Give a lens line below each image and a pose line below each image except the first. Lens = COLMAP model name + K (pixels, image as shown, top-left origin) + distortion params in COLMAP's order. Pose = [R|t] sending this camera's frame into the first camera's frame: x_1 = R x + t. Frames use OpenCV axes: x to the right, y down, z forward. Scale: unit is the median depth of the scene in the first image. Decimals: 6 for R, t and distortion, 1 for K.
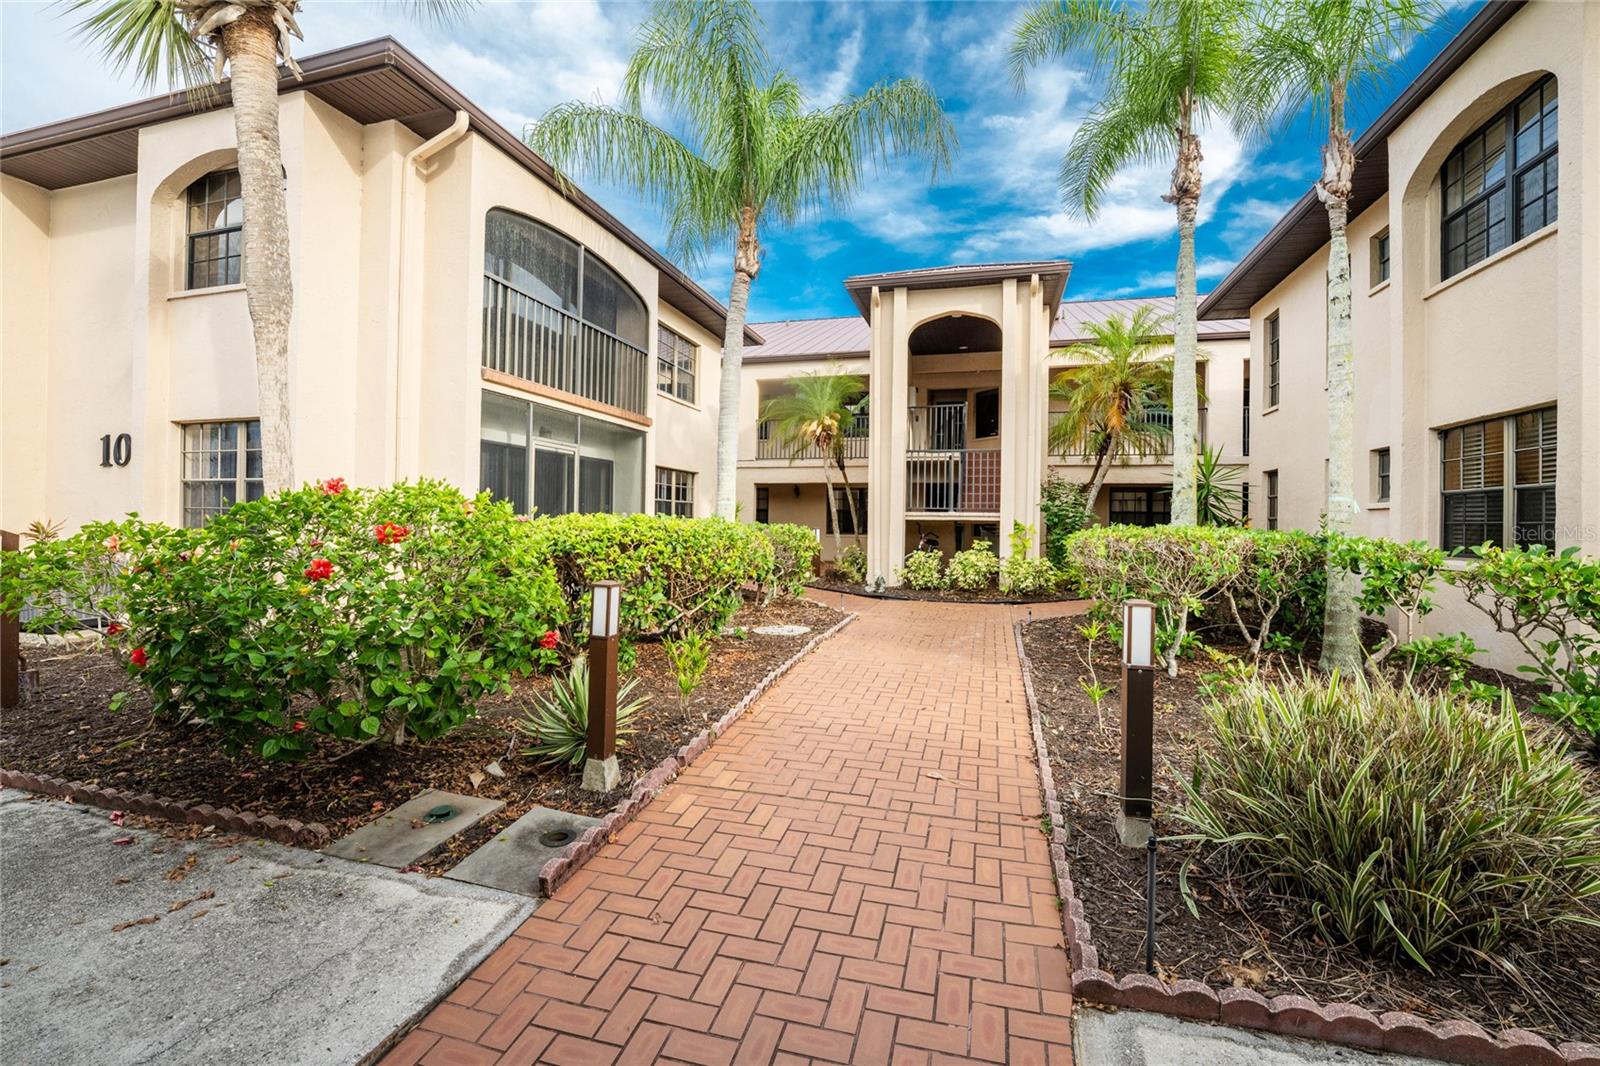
lens RADIAL K [[659.5, 0, 809.1], [0, 659.5, 519.6], [0, 0, 1]] dist [-0.019569, 0.000196]
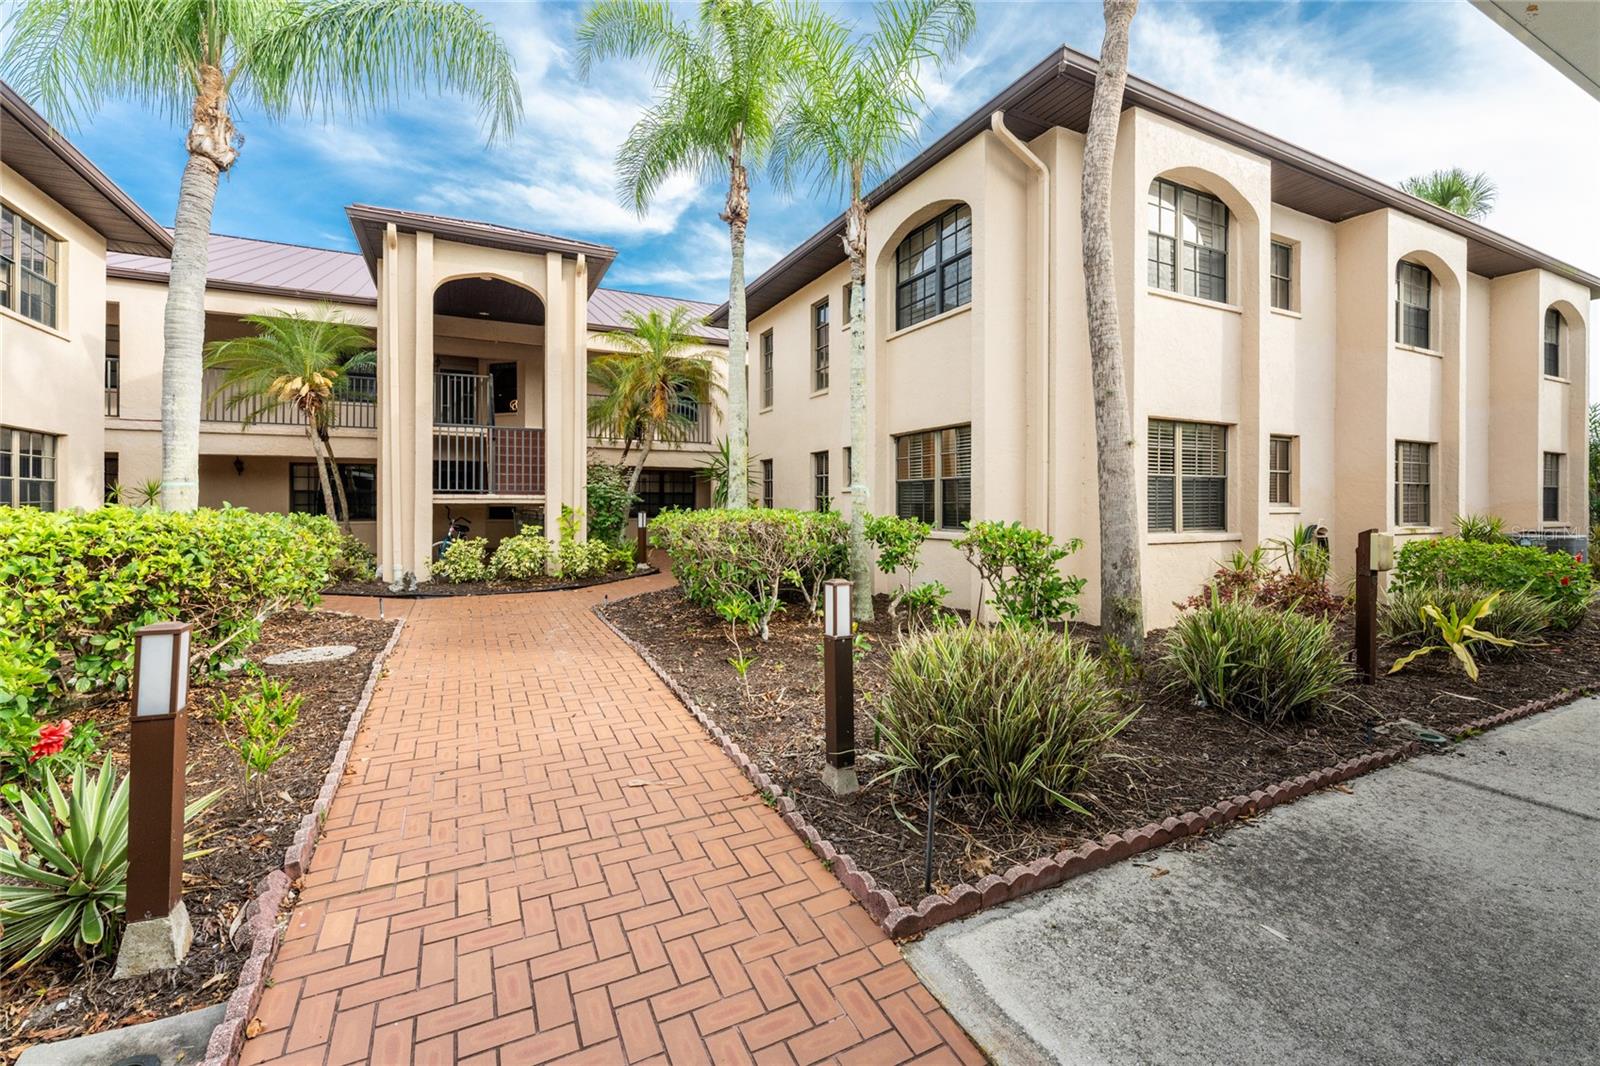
lens RADIAL K [[659.5, 0, 790.2], [0, 659.5, 508.9], [0, 0, 1]] dist [-0.019569, 0.000196]
pose [[0.745909, -0.018849, 0.665782, -0.128894], [0.007344, 0.999771, 0.020077, -0.010369], [-0.666008, -0.010086, 0.745877, 0.077344]]
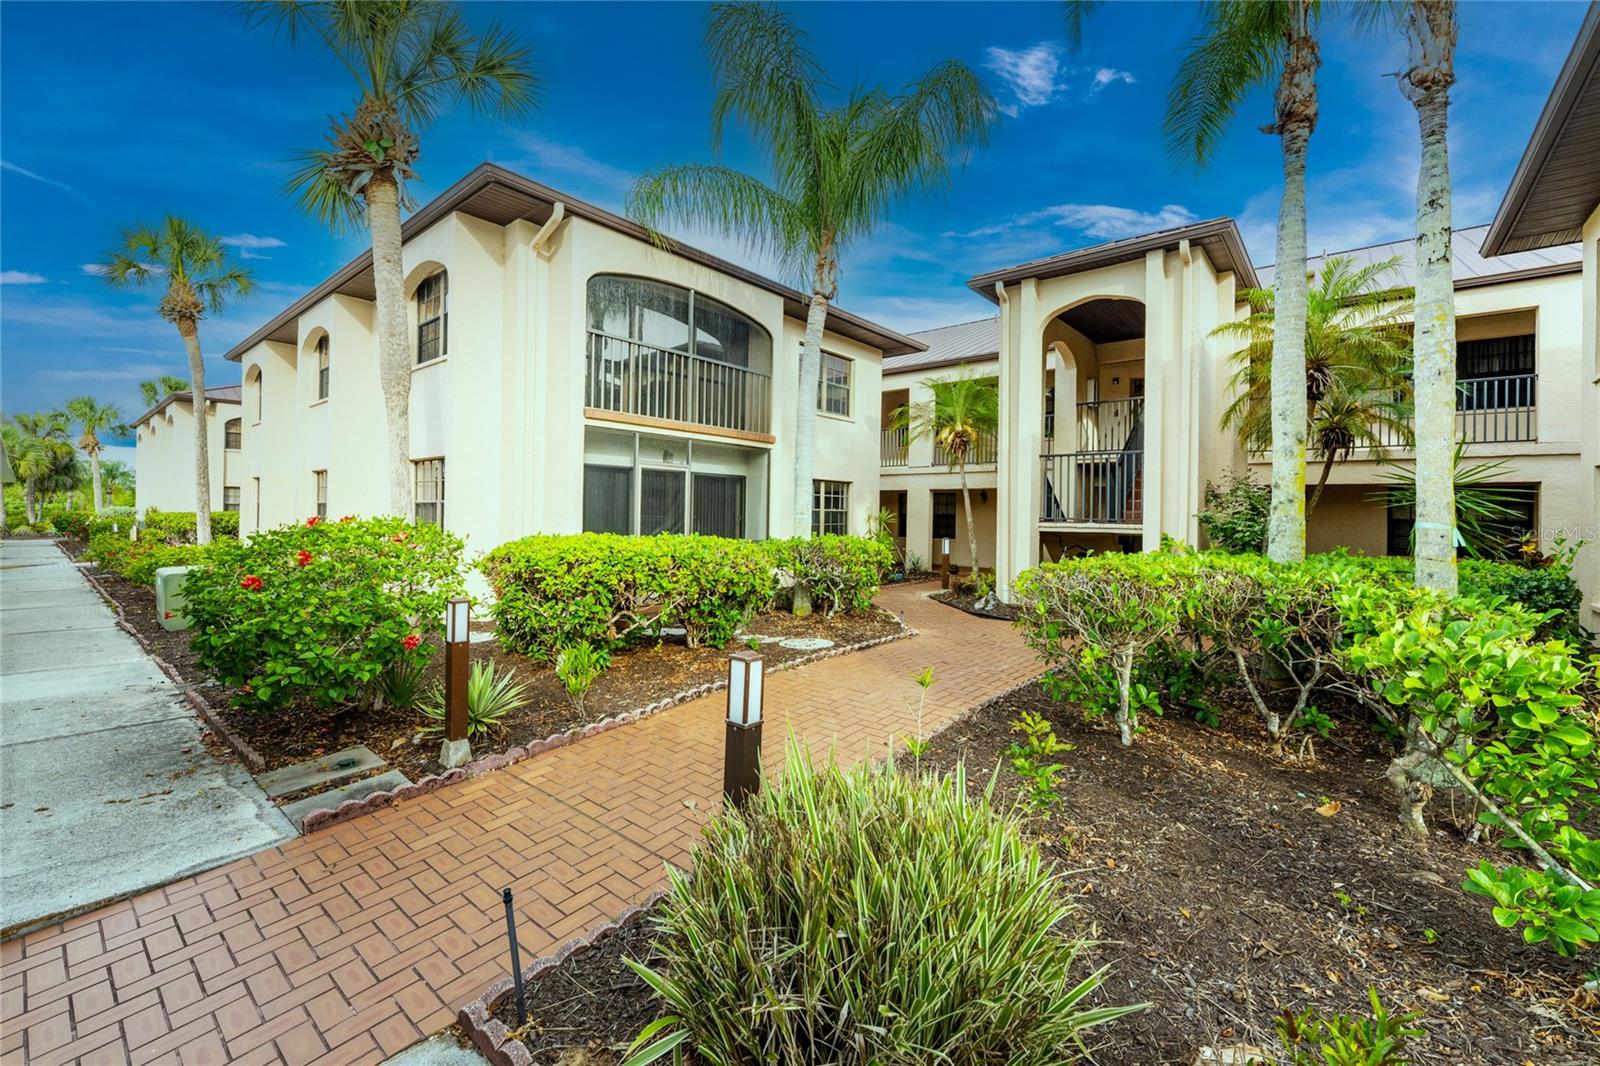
lens RADIAL K [[659.5, 0, 811.6], [0, 659.5, 506.6], [0, 0, 1]] dist [-0.019569, 0.000196]
pose [[0.912688, -0.007786, -0.408582, 0.382929], [-0.000370, 0.999802, -0.019879, -0.024695], [0.408656, 0.018295, 0.912505, 0.069438]]
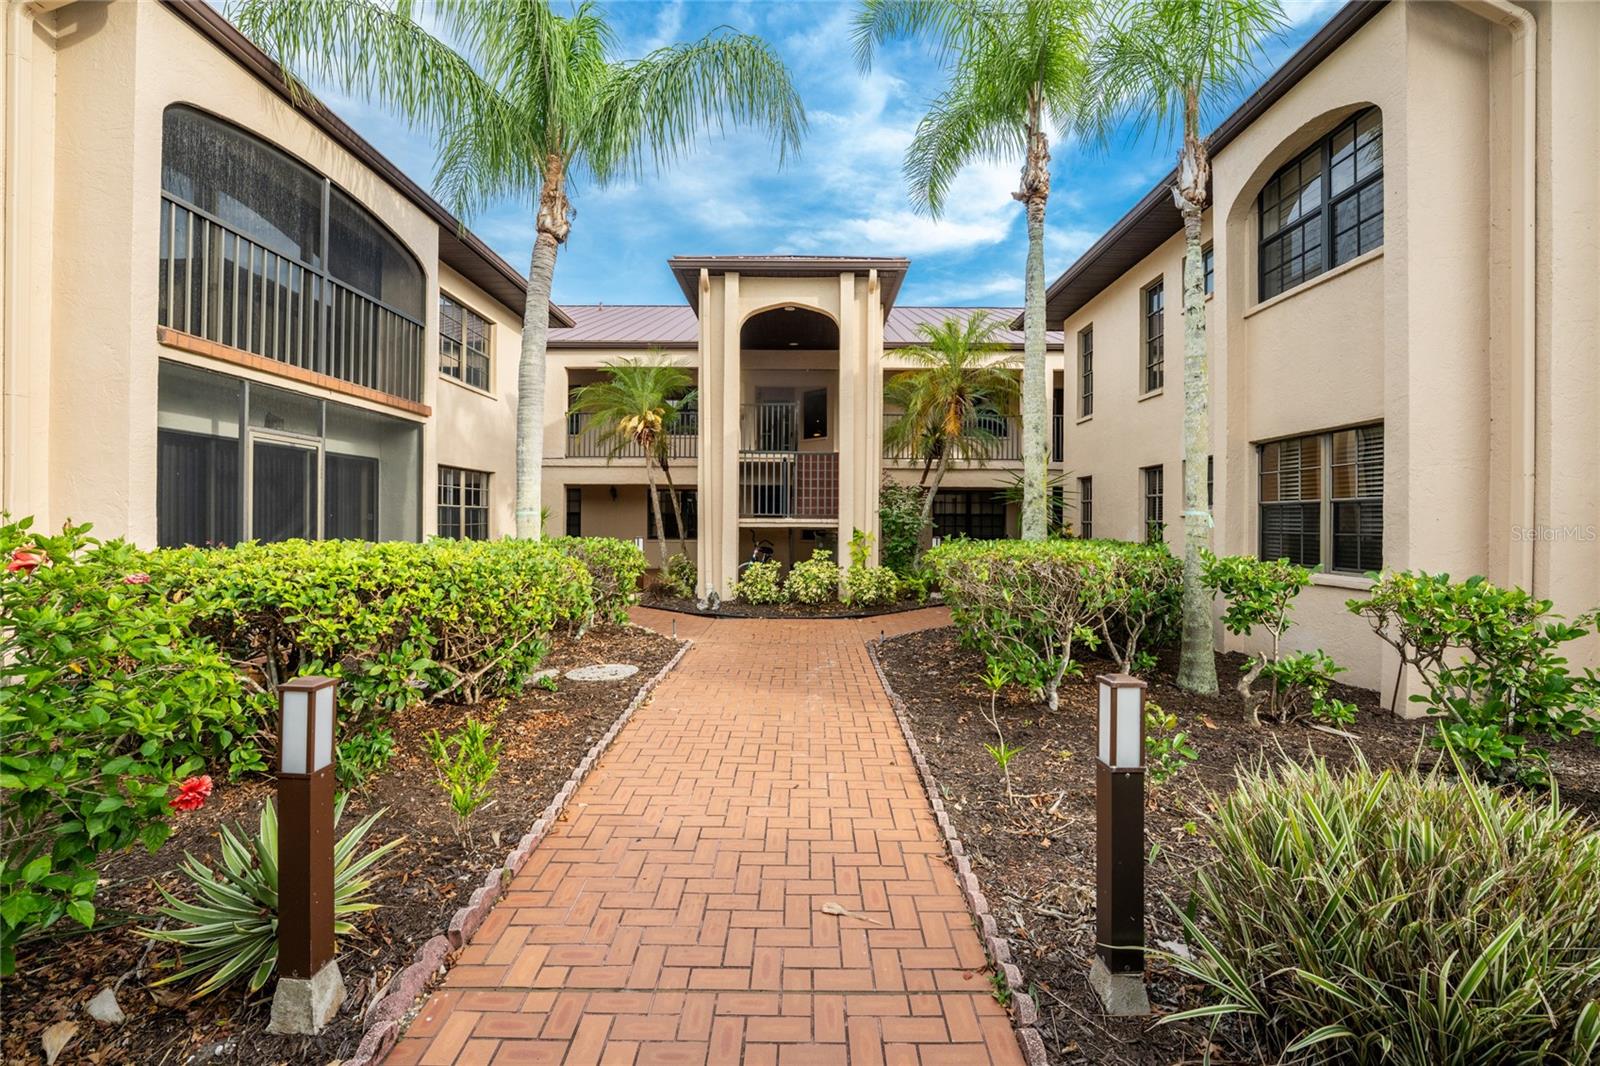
lens RADIAL K [[659.5, 0, 804.0], [0, 659.5, 523.7], [0, 0, 1]] dist [-0.019569, 0.000196]
pose [[0.964536, -0.010372, 0.263747, -0.013864], [0.007578, 0.999904, 0.011610, -0.023953], [-0.263842, -0.009200, 0.964522, 0.150864]]
